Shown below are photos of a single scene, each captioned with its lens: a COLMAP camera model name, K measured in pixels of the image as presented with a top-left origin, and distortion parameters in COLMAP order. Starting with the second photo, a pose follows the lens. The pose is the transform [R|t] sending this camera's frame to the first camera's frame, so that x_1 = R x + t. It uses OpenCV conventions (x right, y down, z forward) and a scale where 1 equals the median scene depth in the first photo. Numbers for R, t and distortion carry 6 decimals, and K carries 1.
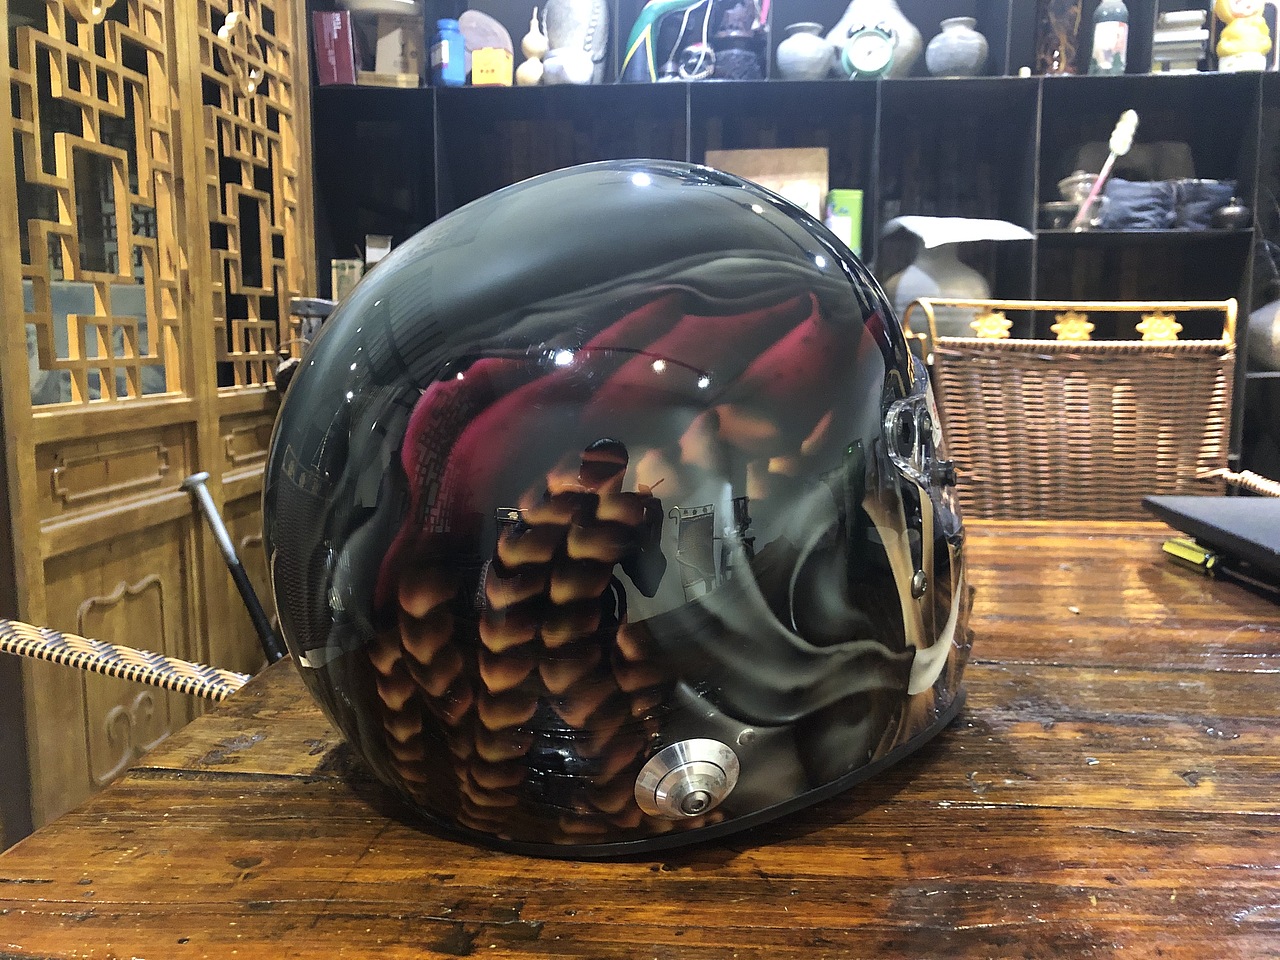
lens RADIAL K [[1049.9, 0, 638.5], [0, 1049.9, 479.1], [0, 0, 1]] dist [-0.007264, -0.002592]
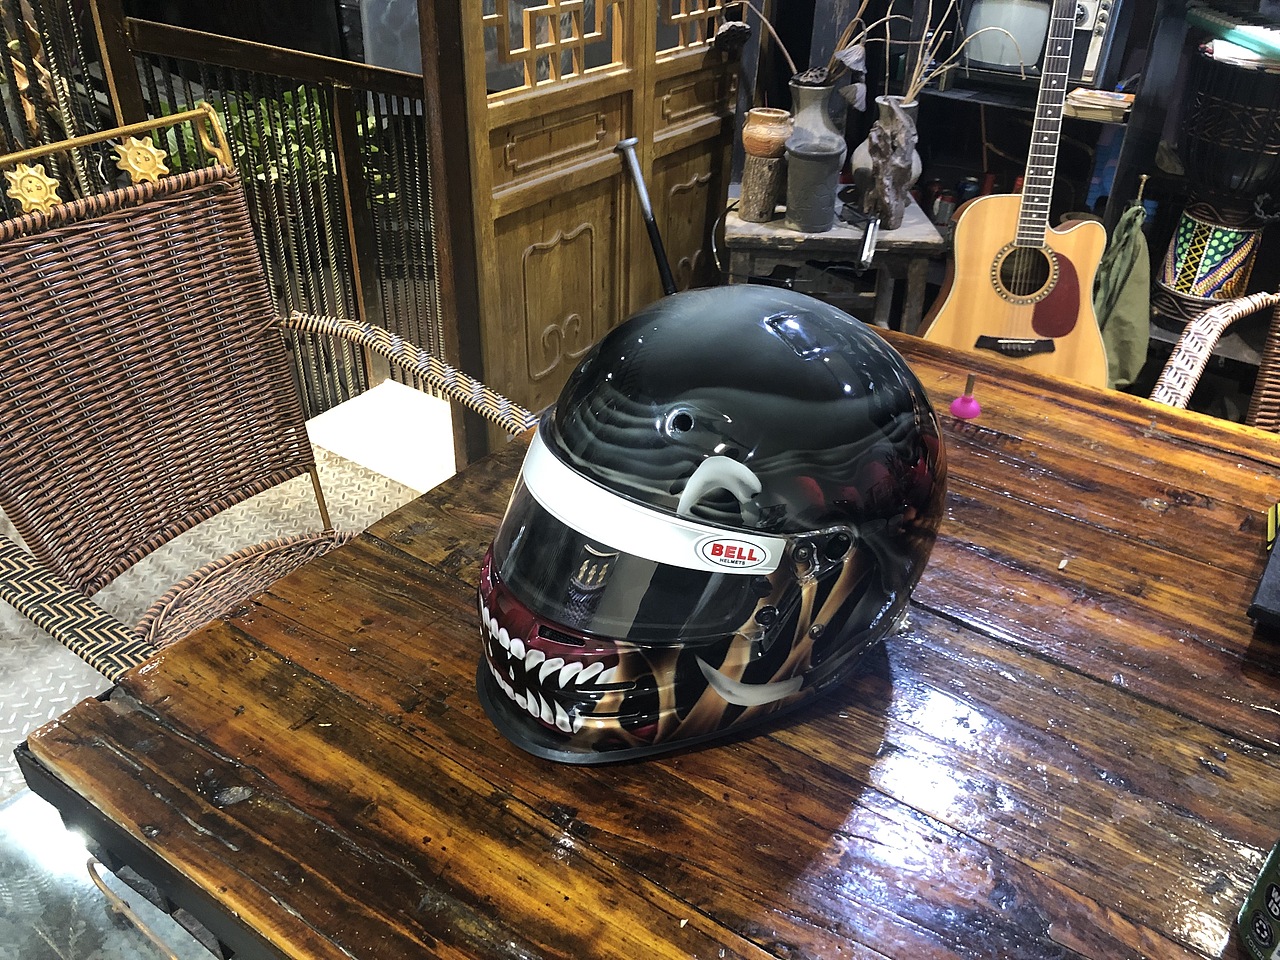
lens RADIAL K [[1049.9, 0, 640.9], [0, 1049.9, 480.0], [0, 0, 1]] dist [-0.007264, -0.002592]
pose [[0.864539, 0.281899, -0.416061, 0.197990], [-0.081459, 0.895525, 0.437492, -0.186701], [0.495921, -0.344337, 0.797179, -0.066105]]
